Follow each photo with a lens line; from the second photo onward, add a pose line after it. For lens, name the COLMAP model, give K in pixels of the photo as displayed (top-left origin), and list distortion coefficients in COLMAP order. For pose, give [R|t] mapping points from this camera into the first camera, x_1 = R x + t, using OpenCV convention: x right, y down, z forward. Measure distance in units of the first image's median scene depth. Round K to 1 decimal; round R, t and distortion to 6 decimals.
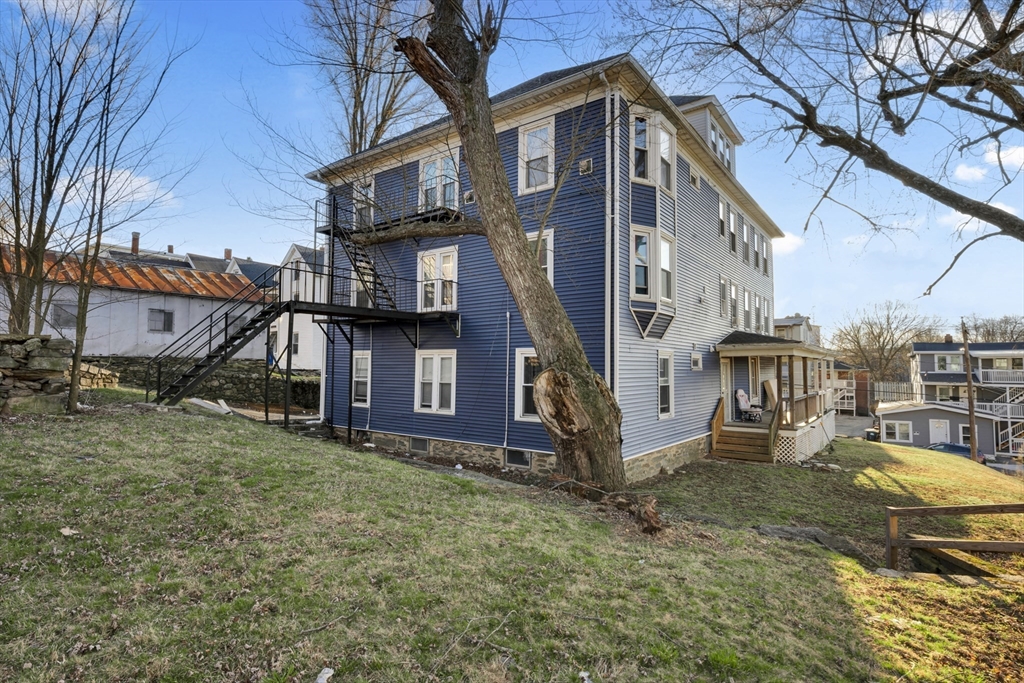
lens RADIAL K [[512.4, 0, 512.0], [0, 512.4, 341.5], [0, 0, 1]] dist [-0.000074, -0.000333]
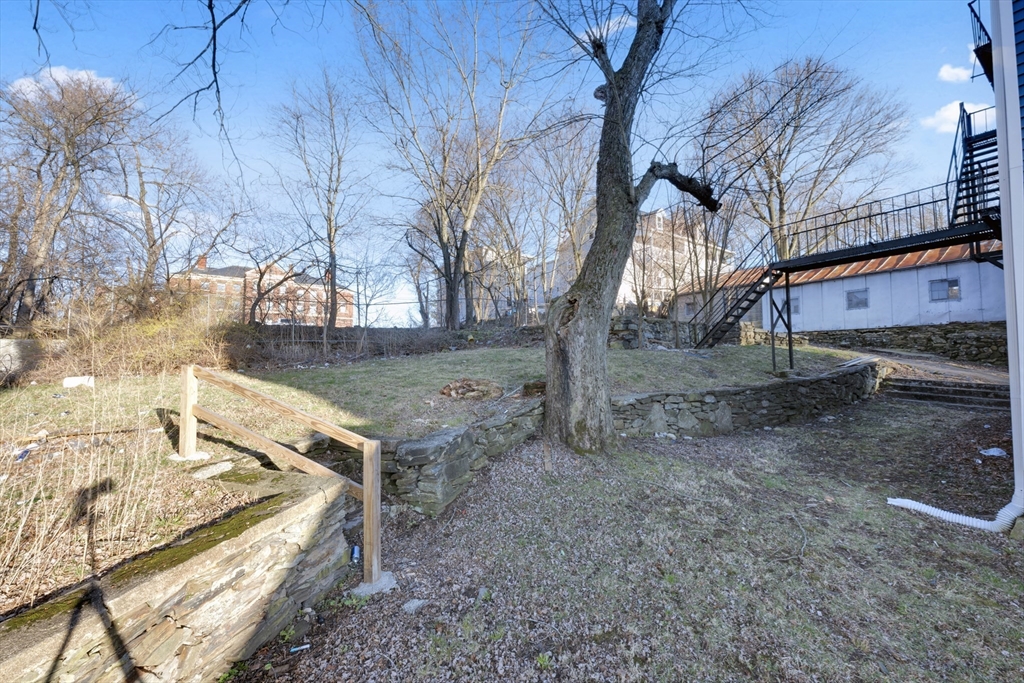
lens RADIAL K [[512.4, 0, 512.0], [0, 512.4, 341.5], [0, 0, 1]] dist [-0.000074, -0.000333]
pose [[-0.520139, -0.046681, -0.852805, 0.700261], [0.040258, 0.996055, -0.079076, 0.118920], [0.853132, -0.075463, -0.516208, 0.820691]]
